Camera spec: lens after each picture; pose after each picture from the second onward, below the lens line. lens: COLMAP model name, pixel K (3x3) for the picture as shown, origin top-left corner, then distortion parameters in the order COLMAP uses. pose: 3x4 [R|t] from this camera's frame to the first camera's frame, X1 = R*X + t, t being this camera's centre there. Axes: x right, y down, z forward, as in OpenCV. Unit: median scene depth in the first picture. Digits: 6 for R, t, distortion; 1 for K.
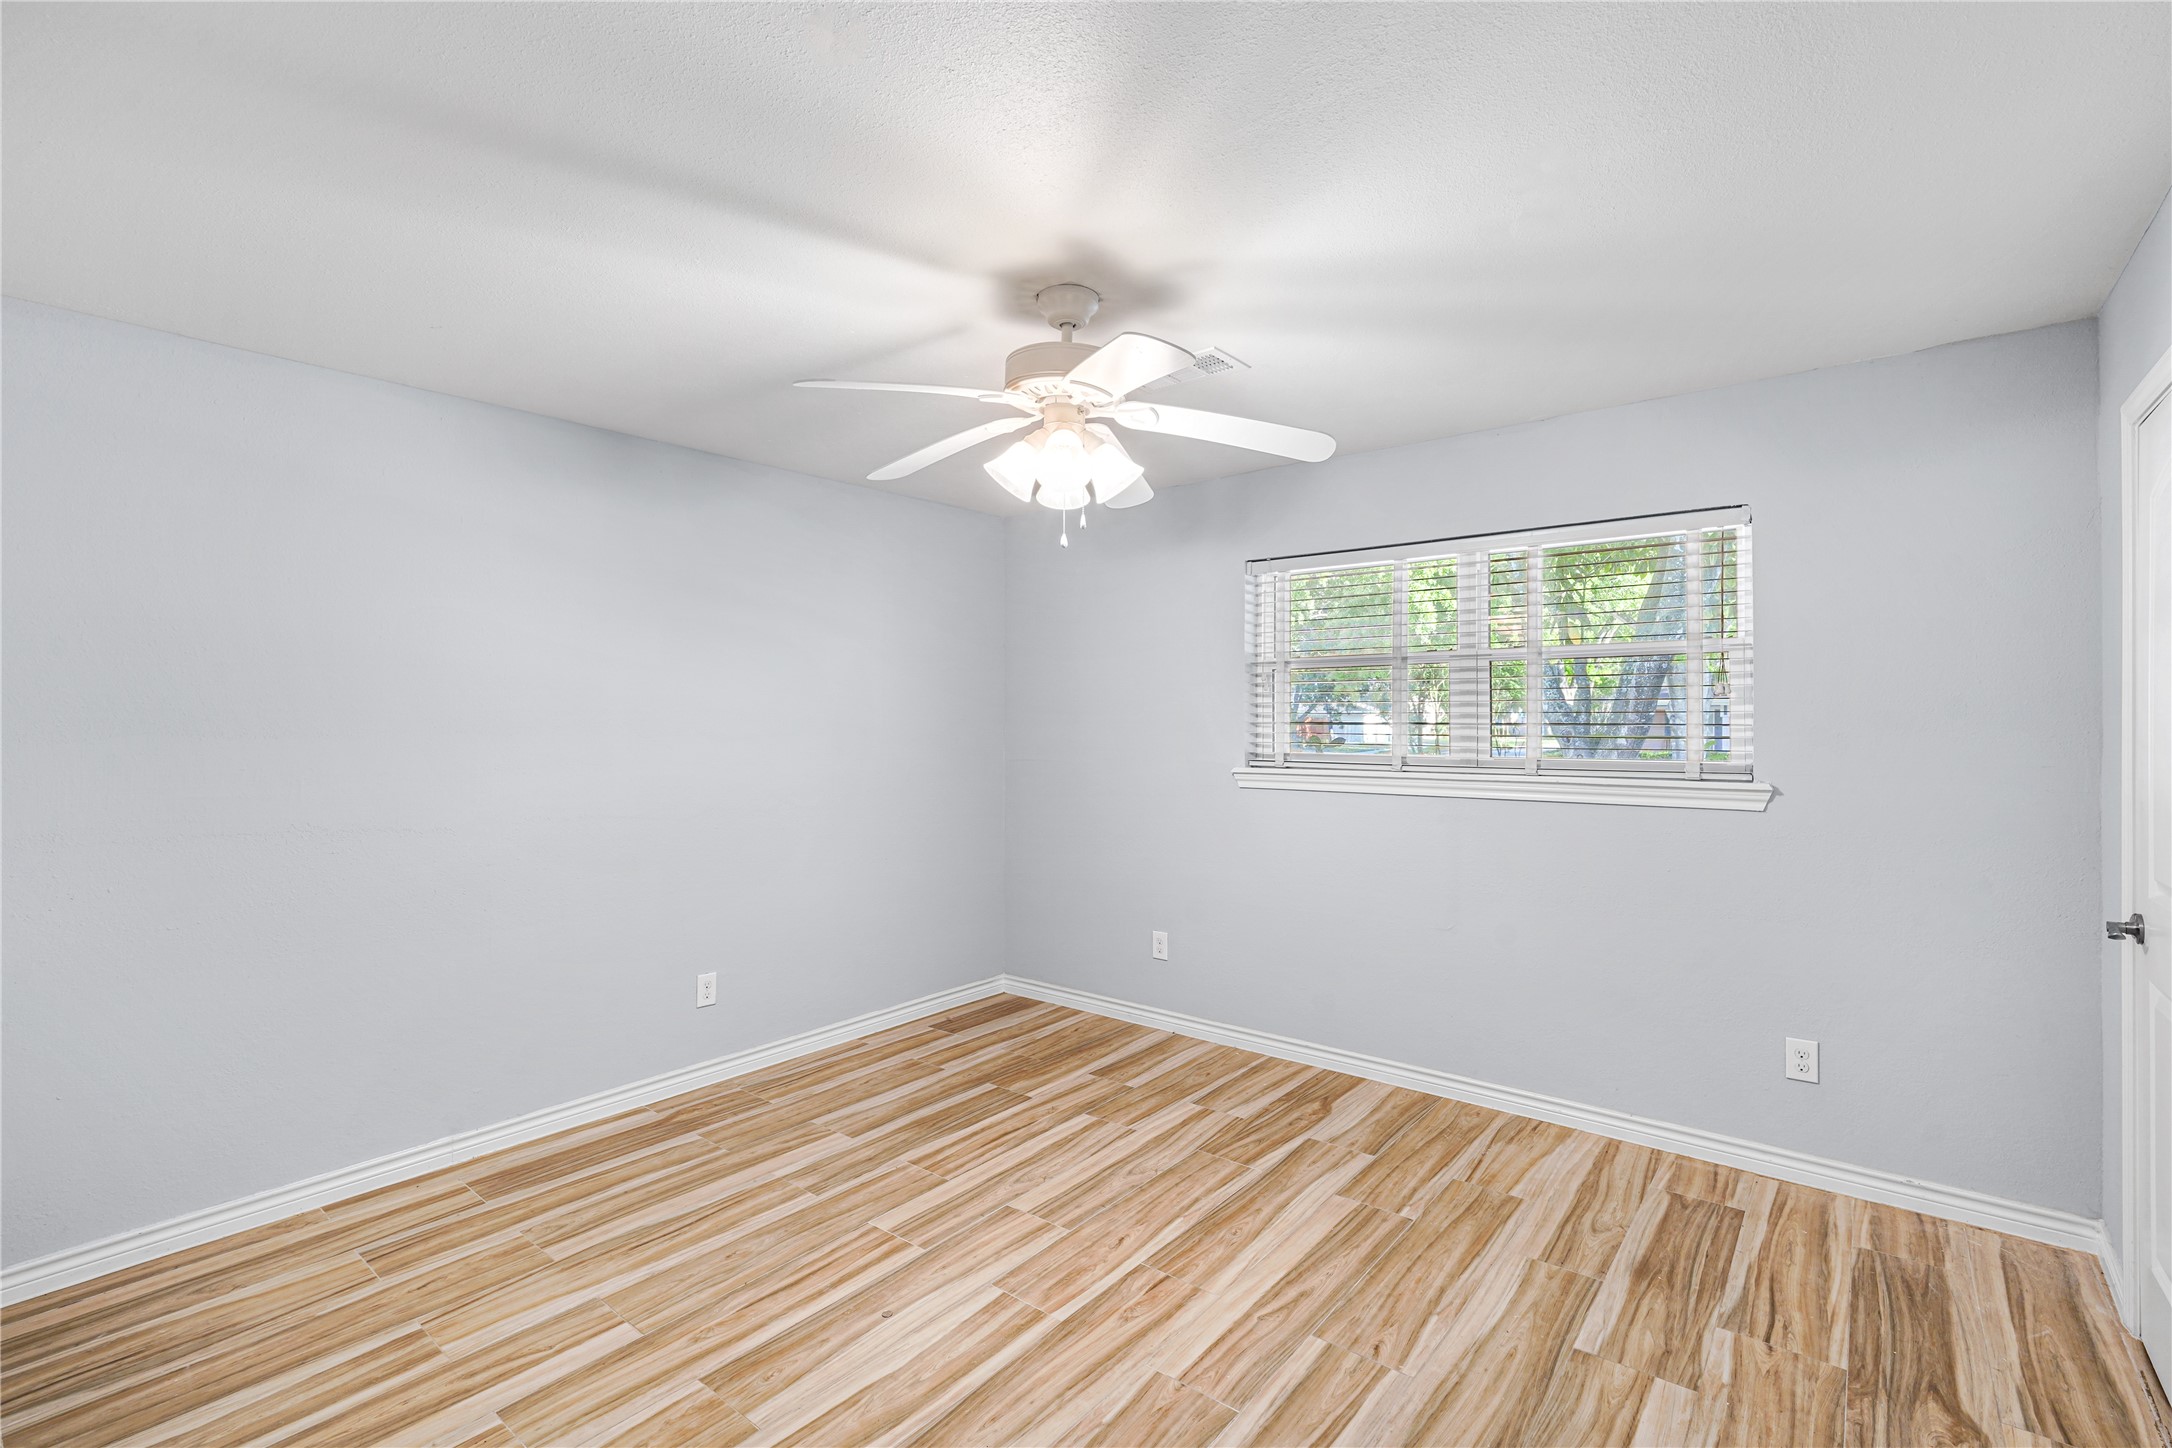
lens RADIAL K [[978.7, 0, 1088.0], [0, 978.7, 719.8], [0, 0, 1]] dist [-0.013782, 0.005114]
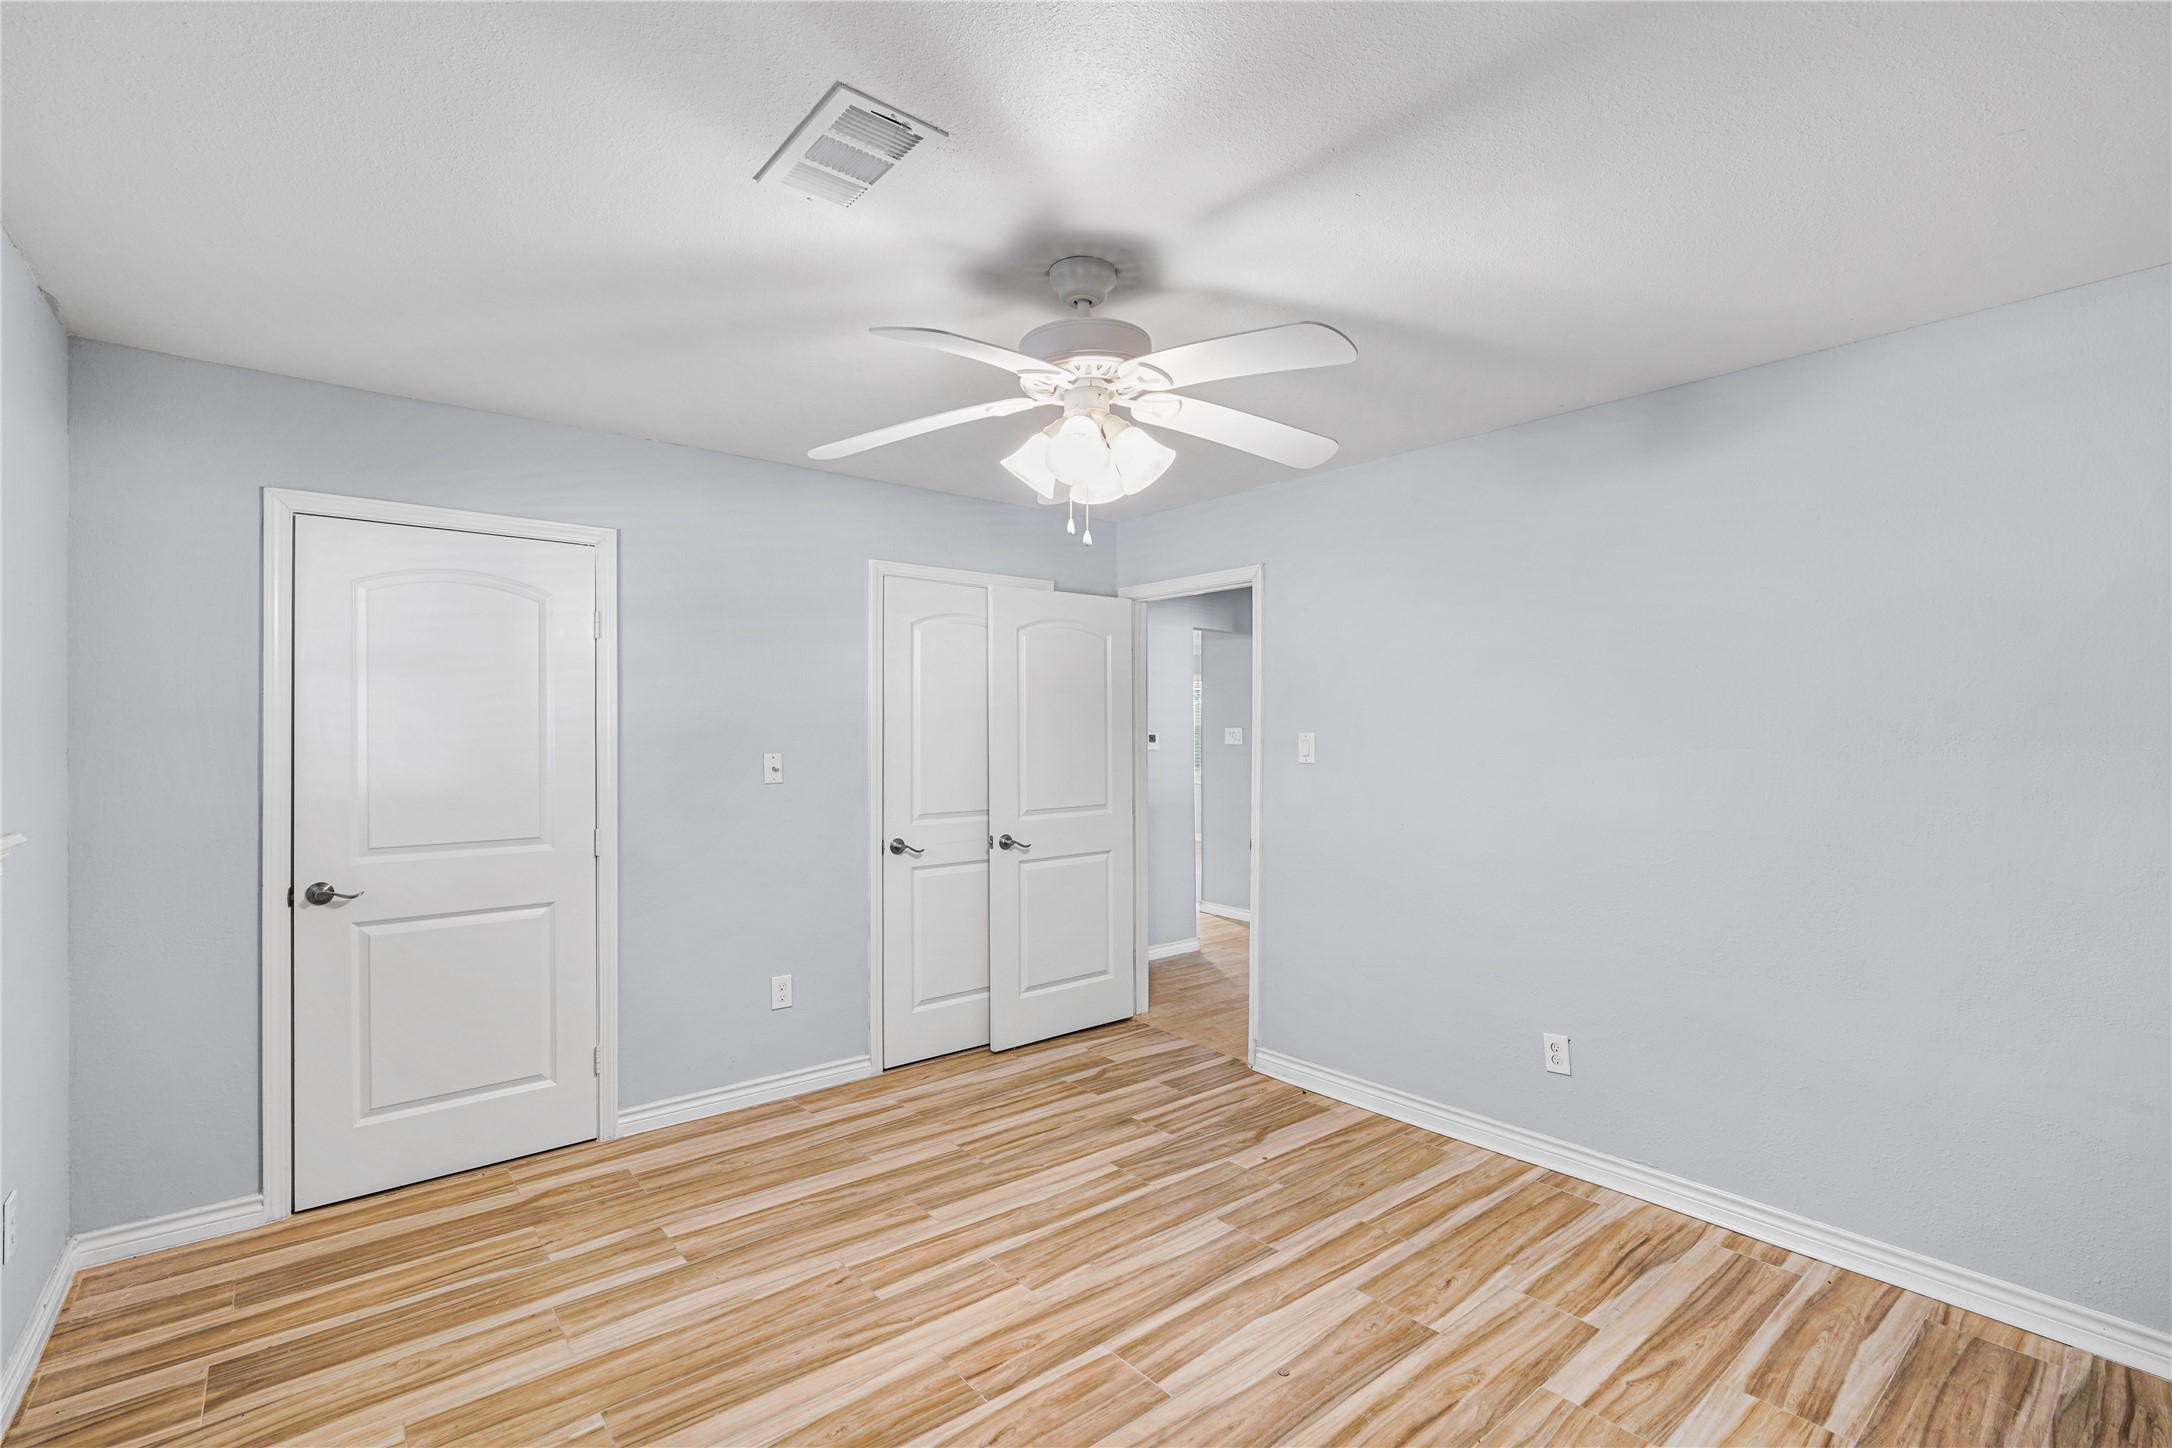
lens RADIAL K [[978.7, 0, 1080.2], [0, 978.7, 733.1], [0, 0, 1]] dist [-0.013782, 0.005114]
pose [[-0.978801, 0.004864, 0.204756, -0.215309], [0.004182, 0.999984, -0.003763, 0.001273], [-0.204771, -0.002827, -0.978806, 2.009393]]
